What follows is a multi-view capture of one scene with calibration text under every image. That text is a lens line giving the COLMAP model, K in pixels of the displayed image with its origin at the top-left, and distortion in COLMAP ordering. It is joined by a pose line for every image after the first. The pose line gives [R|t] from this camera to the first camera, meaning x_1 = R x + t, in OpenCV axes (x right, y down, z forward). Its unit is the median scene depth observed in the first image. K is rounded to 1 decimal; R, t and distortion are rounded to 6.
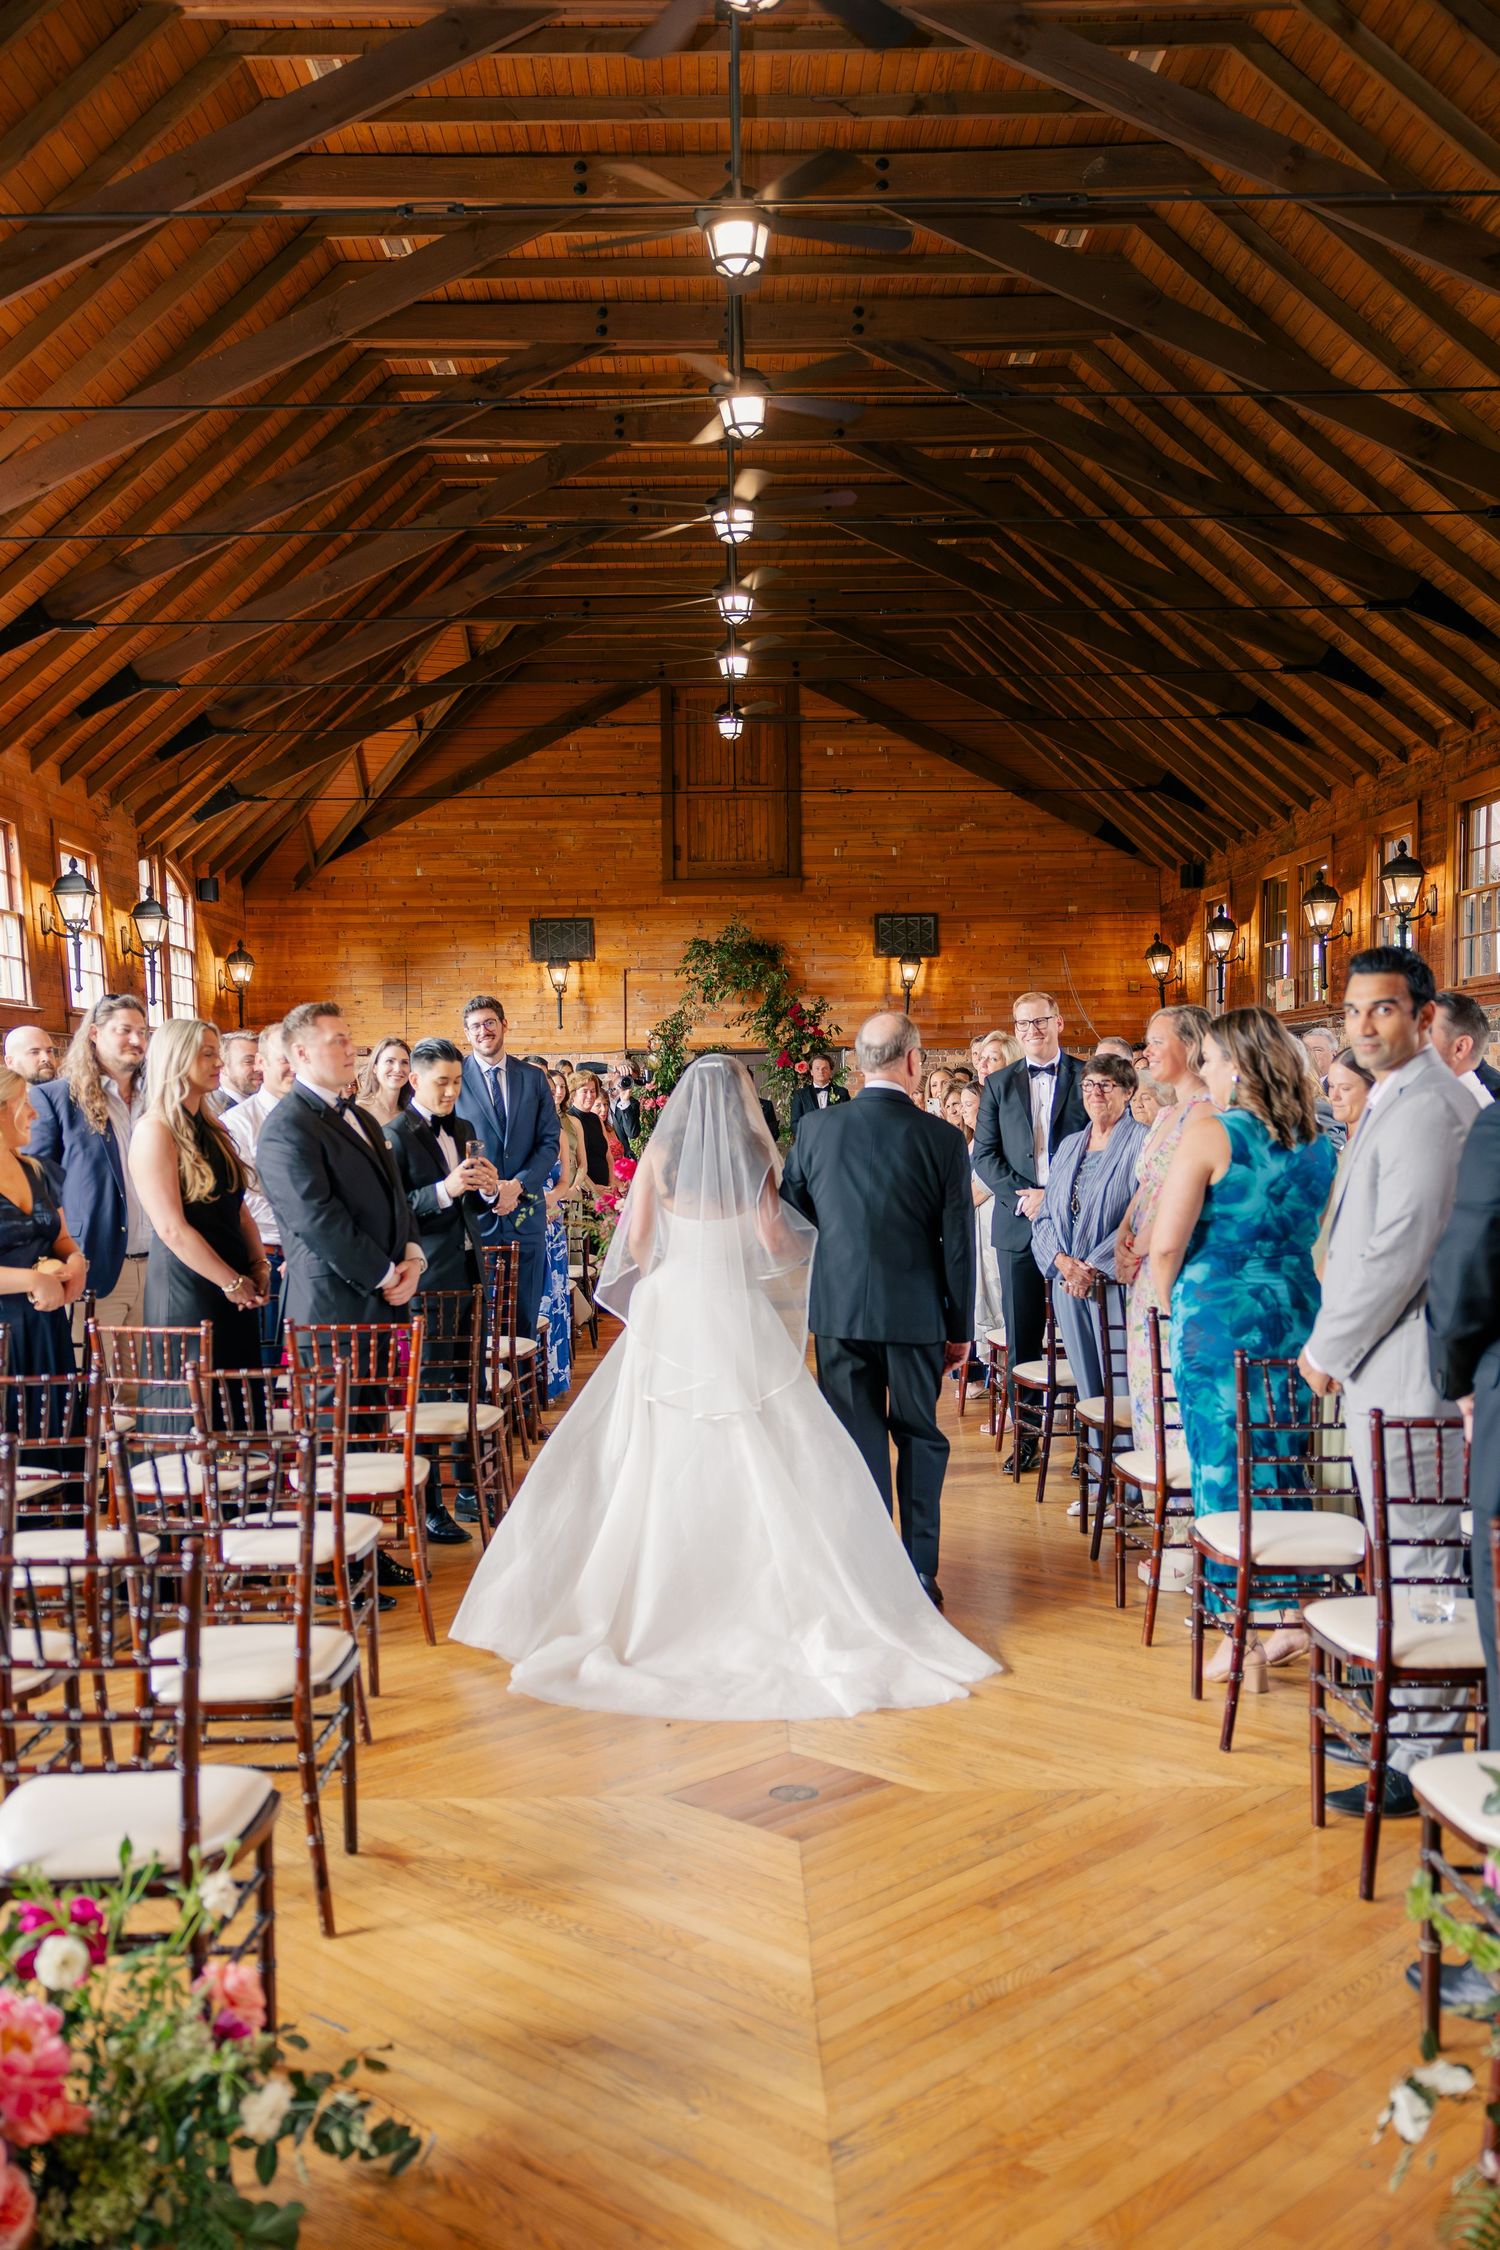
lens RADIAL K [[2062.4, 0, 719.9], [0, 2062.4, 1131.6], [0, 0, 1]] dist [0.009460, 0.006880]
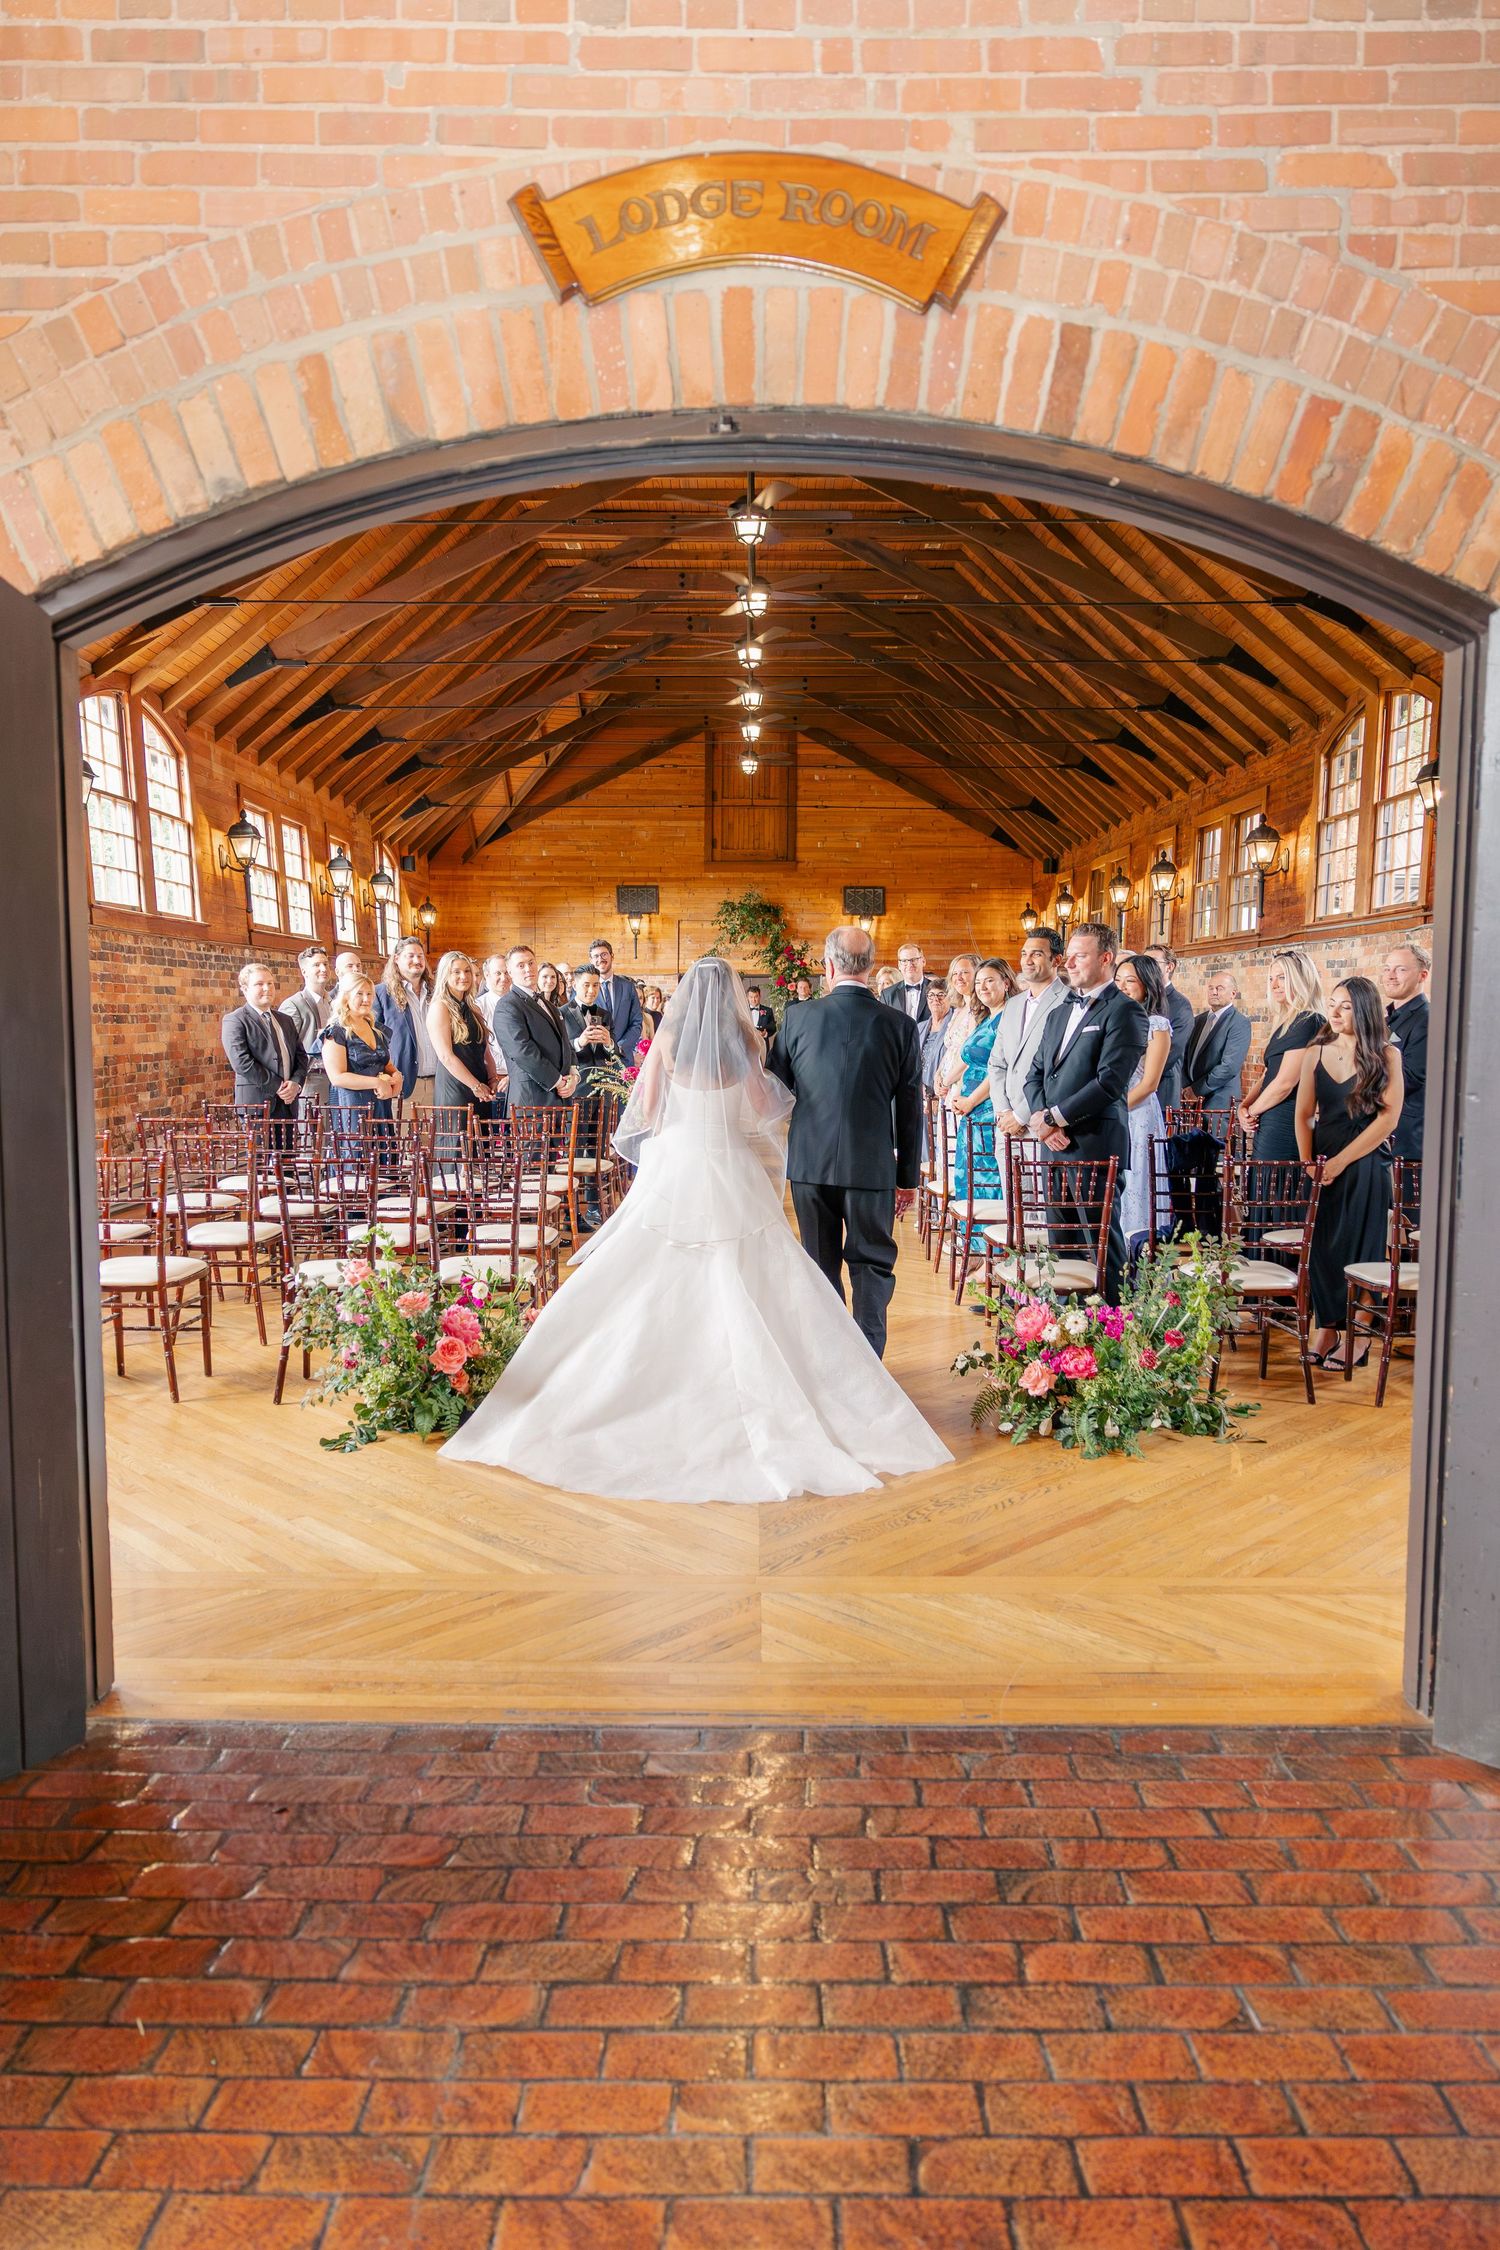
lens RADIAL K [[1521.7, 0, 718.6], [0, 1521.7, 1136.3], [0, 0, 1]] dist [-0.008185, 0.006395]
pose [[0.999690, 0.019376, -0.015634, 0.005223], [-0.018312, 0.997682, 0.065537, 0.008136], [0.016867, -0.065230, 0.997728, -0.167657]]
